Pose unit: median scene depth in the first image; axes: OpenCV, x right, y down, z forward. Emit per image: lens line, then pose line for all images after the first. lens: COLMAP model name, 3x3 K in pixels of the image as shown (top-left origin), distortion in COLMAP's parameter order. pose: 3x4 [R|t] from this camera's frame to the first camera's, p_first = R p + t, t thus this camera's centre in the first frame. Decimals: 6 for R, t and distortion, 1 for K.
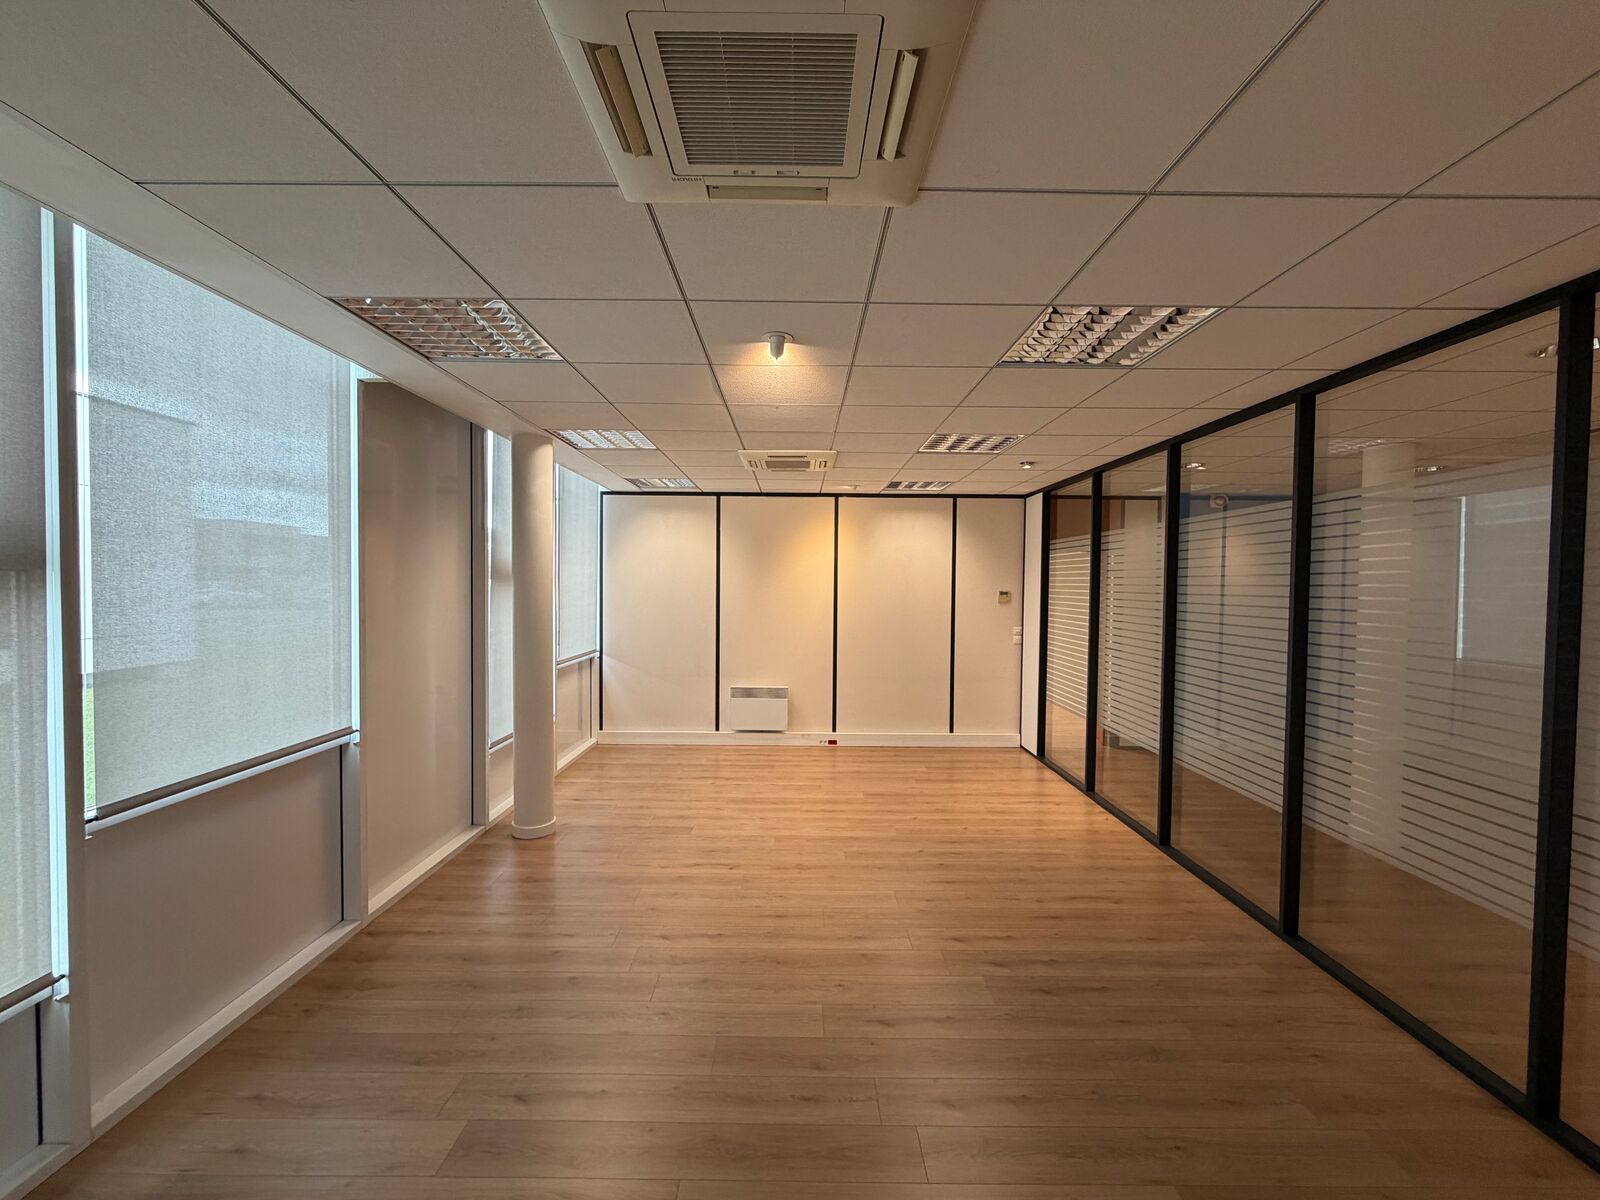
lens RADIAL K [[637.9, 0, 797.2], [0, 637.9, 601.8], [0, 0, 1]] dist [0.002820, -0.000235]
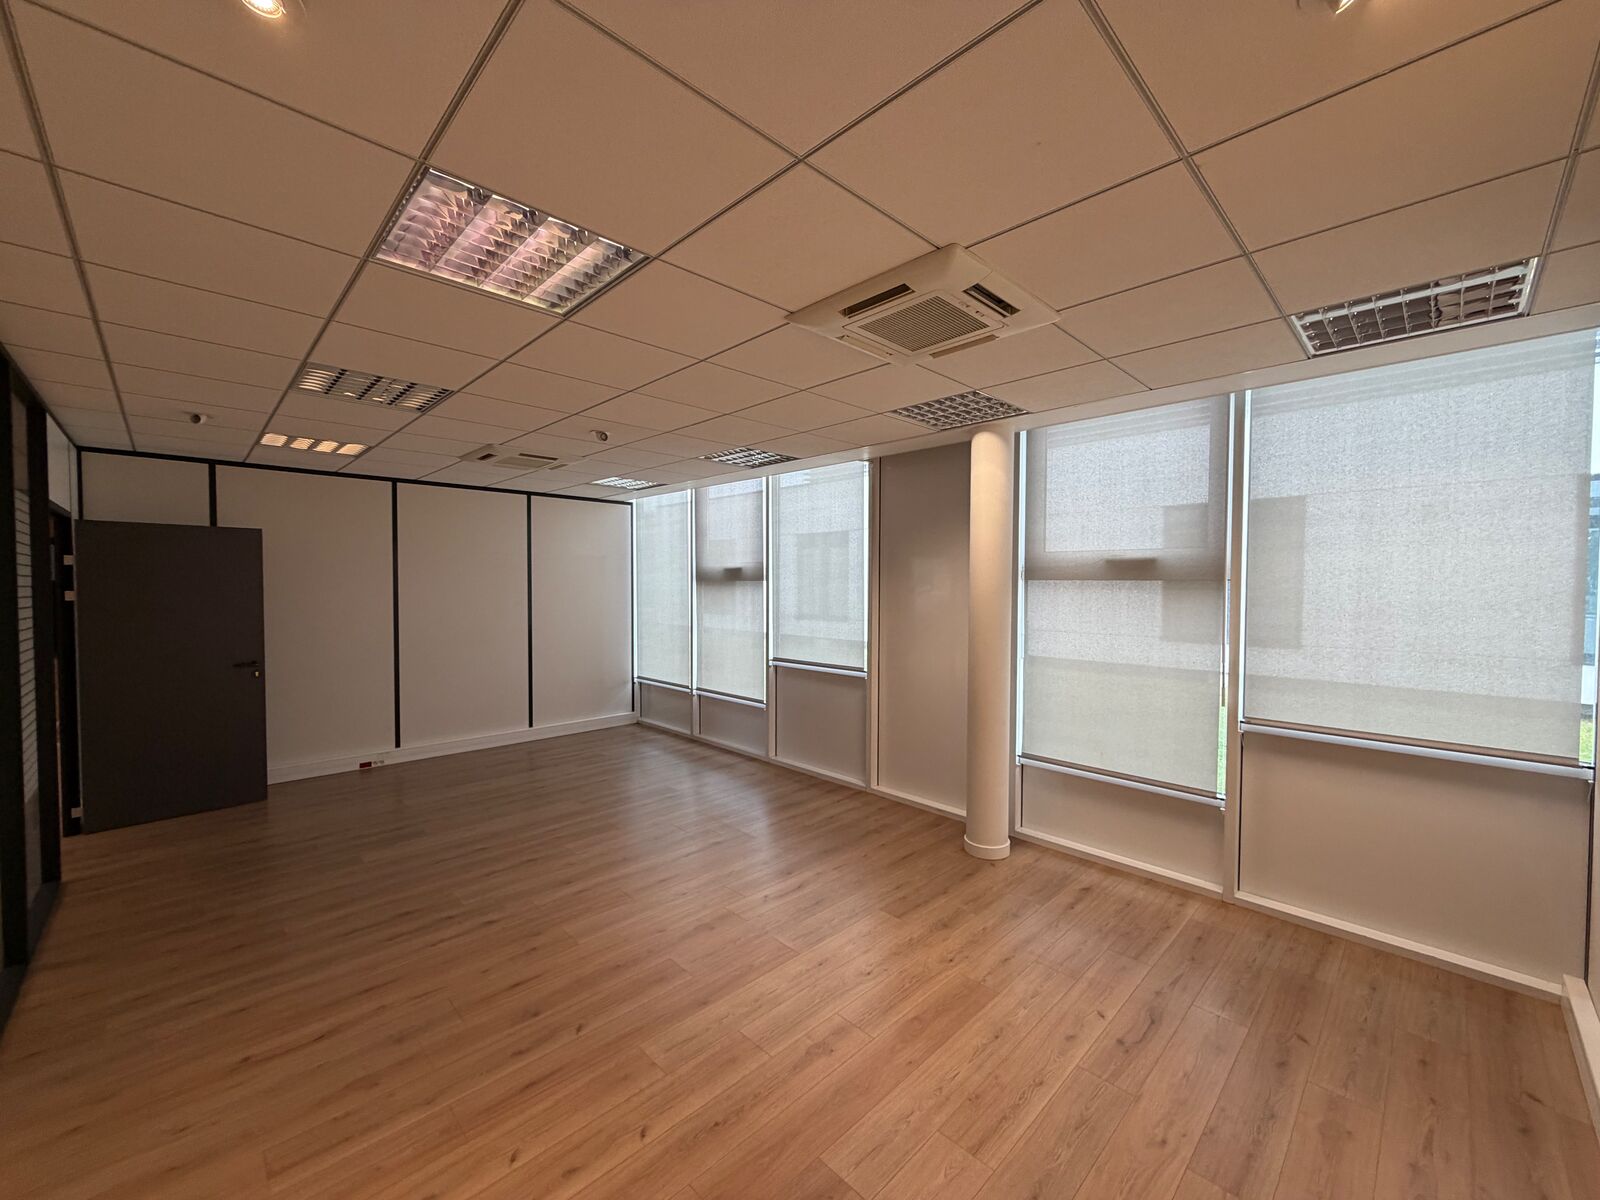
lens RADIAL K [[637.9, 0, 797.2], [0, 637.9, 601.8], [0, 0, 1]] dist [0.002820, -0.000235]
pose [[-0.716701, 0.006343, -0.697351, 0.430230], [-0.030680, 0.998704, 0.040616, -0.031636], [0.696705, 0.050504, -0.715578, 1.443324]]
